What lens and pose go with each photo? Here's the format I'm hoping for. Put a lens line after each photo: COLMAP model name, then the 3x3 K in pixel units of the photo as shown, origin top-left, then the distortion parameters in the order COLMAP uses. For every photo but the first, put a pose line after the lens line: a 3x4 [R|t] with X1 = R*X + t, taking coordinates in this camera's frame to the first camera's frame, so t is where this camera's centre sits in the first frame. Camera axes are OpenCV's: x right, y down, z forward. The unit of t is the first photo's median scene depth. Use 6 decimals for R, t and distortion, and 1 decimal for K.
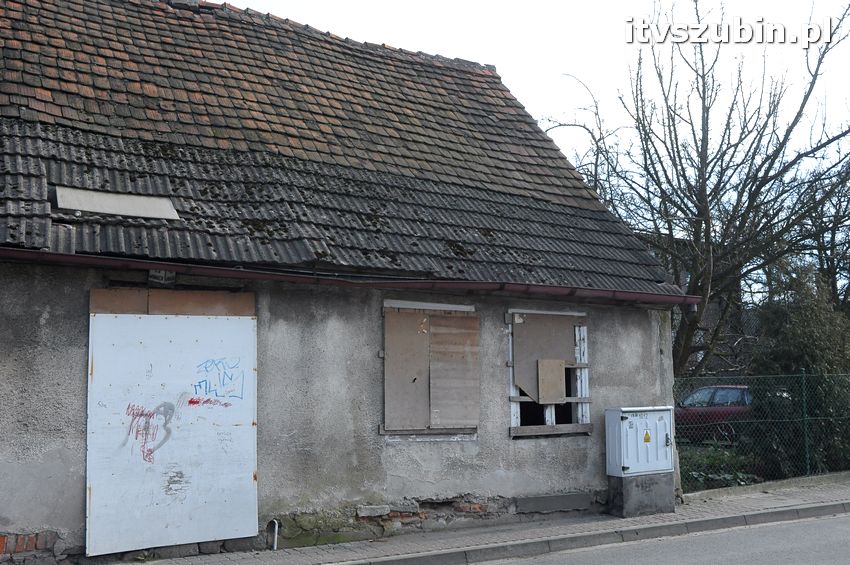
lens RADIAL K [[881.0, 0, 425.0], [0, 881.0, 282.5], [0, 0, 1]] dist [-0.094364, 0.003504]
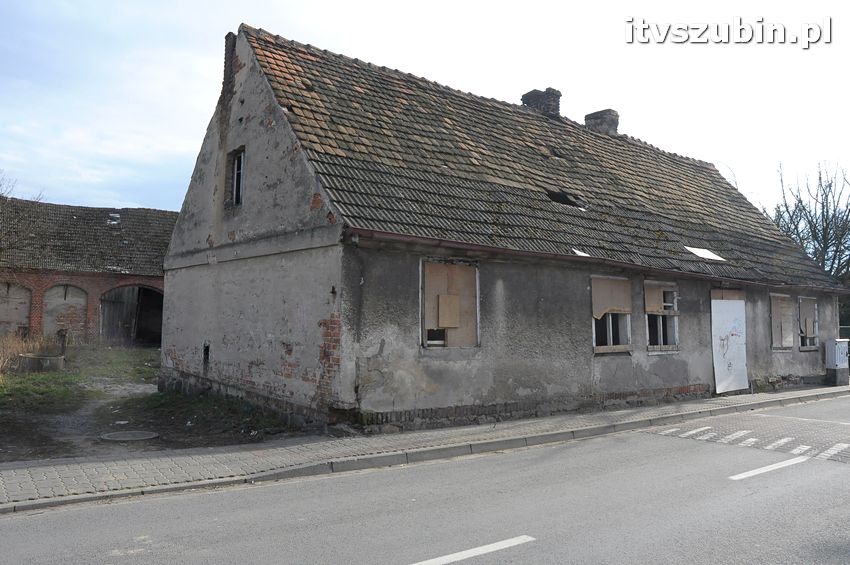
lens RADIAL K [[672.9, 0, 424.6], [0, 672.9, 270.2], [0, 0, 1]] dist [-0.165162, 0.169800]
pose [[0.995394, 0.032033, 0.090361, -1.020154], [-0.036045, 0.998420, 0.043119, -0.074965], [-0.088837, -0.046178, 0.994975, -0.602612]]
